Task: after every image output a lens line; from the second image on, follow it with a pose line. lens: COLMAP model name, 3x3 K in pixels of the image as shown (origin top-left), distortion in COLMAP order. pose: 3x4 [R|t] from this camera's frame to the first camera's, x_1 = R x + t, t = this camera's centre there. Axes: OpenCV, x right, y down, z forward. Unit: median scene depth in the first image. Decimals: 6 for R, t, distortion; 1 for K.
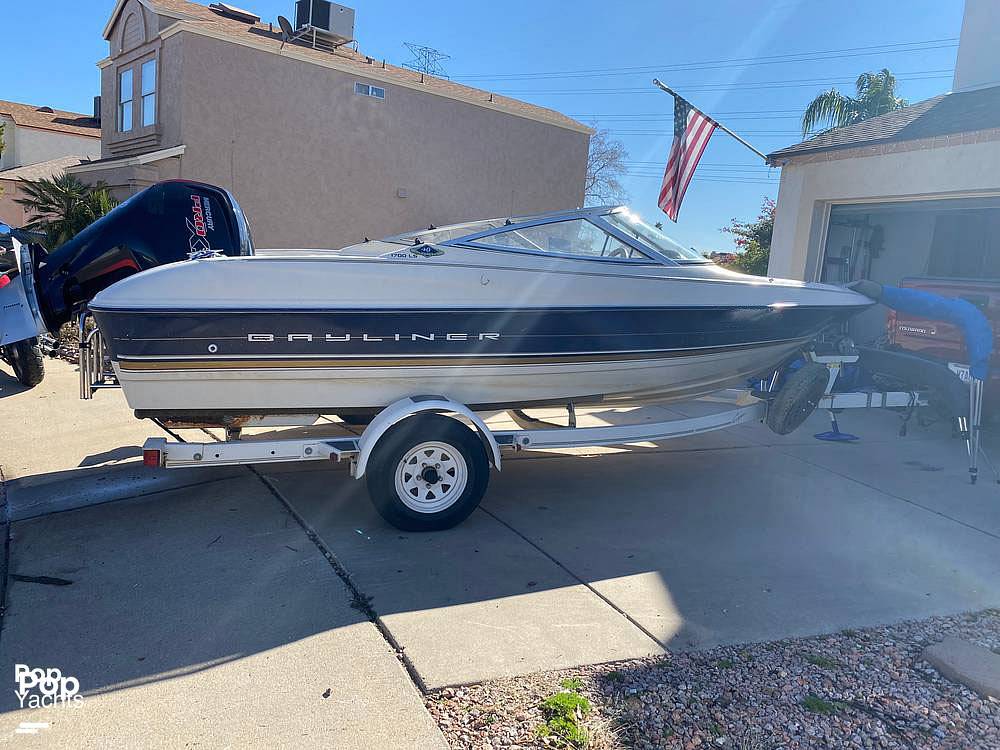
lens RADIAL K [[751.1, 0, 502.1], [0, 751.1, 372.0], [0, 0, 1]] dist [0.002483, 0.002008]
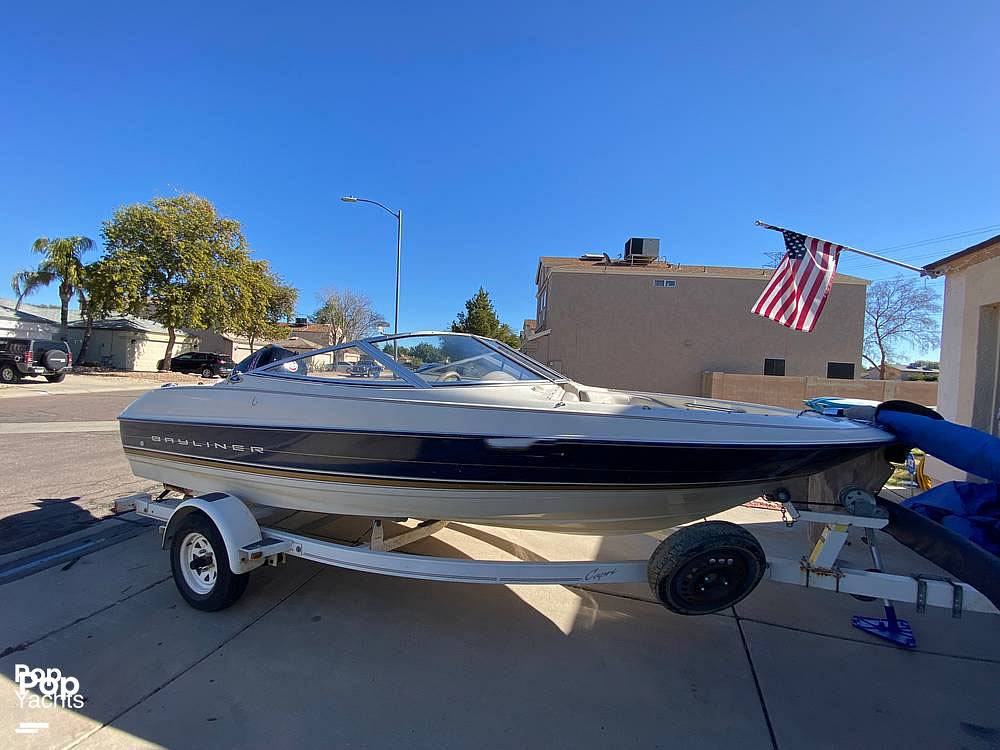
lens RADIAL K [[407.2, 0, 495.4], [0, 407.2, 376.7], [0, 0, 1]] dist [0.001171, -0.013527]
pose [[0.741544, -0.035763, -0.669950, 0.150566], [-0.080989, 0.986504, -0.142304, -0.021849], [0.665998, 0.159783, 0.728640, 0.163004]]
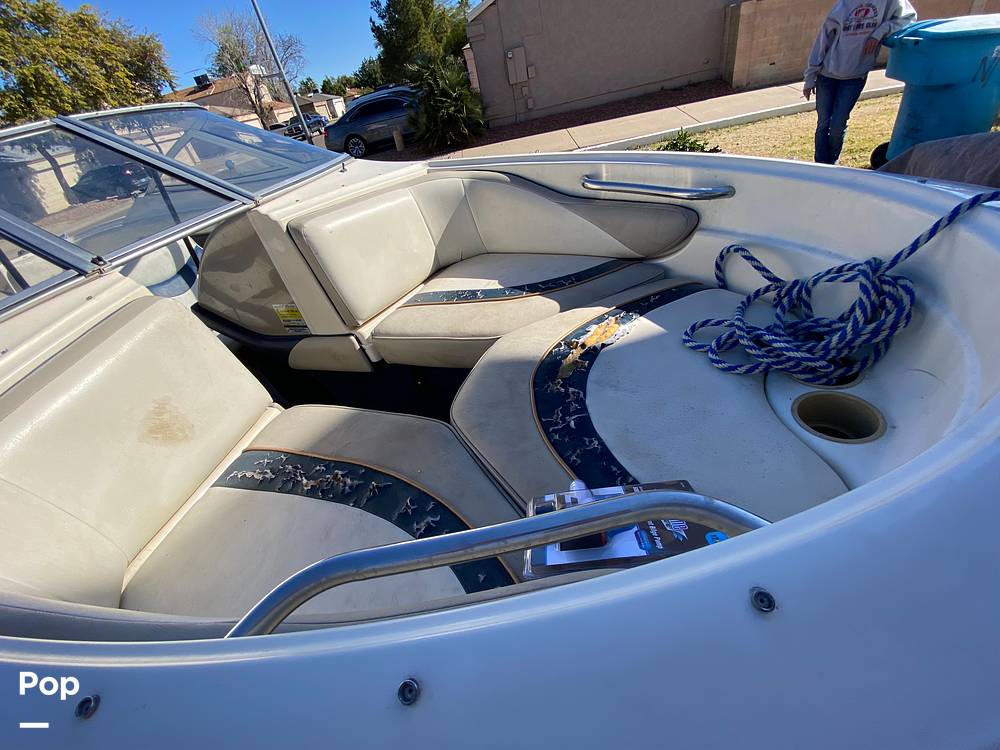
lens RADIAL K [[403.8, 0, 499.7], [0, 403.8, 378.7], [0, 0, 1]] dist [0.018084, -0.018750]
pose [[0.747337, 0.195073, -0.635165, 0.132916], [0.166100, 0.870733, 0.462855, -0.043143], [0.643349, -0.451410, 0.618329, 0.269656]]
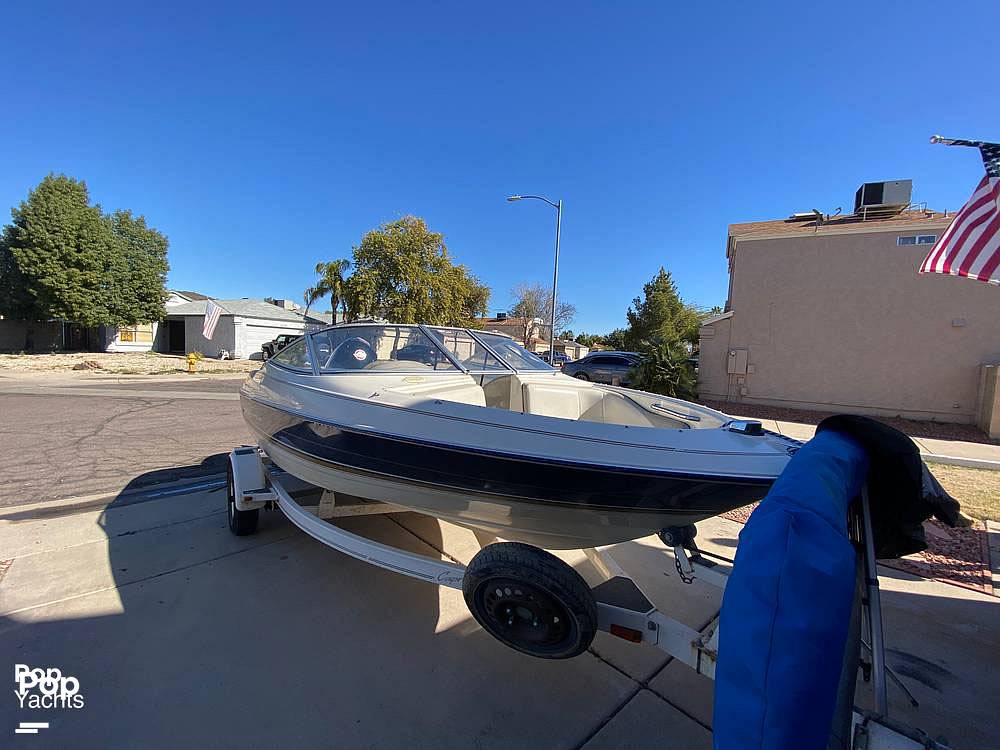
lens RADIAL K [[401.5, 0, 494.4], [0, 401.5, 379.0], [0, 0, 1]] dist [0.024951, -0.023038]
pose [[0.348747, 0.000837, -0.937216, 0.196449], [-0.149164, 0.987303, -0.054624, -0.033155], [0.925271, 0.158848, 0.344444, 0.238257]]
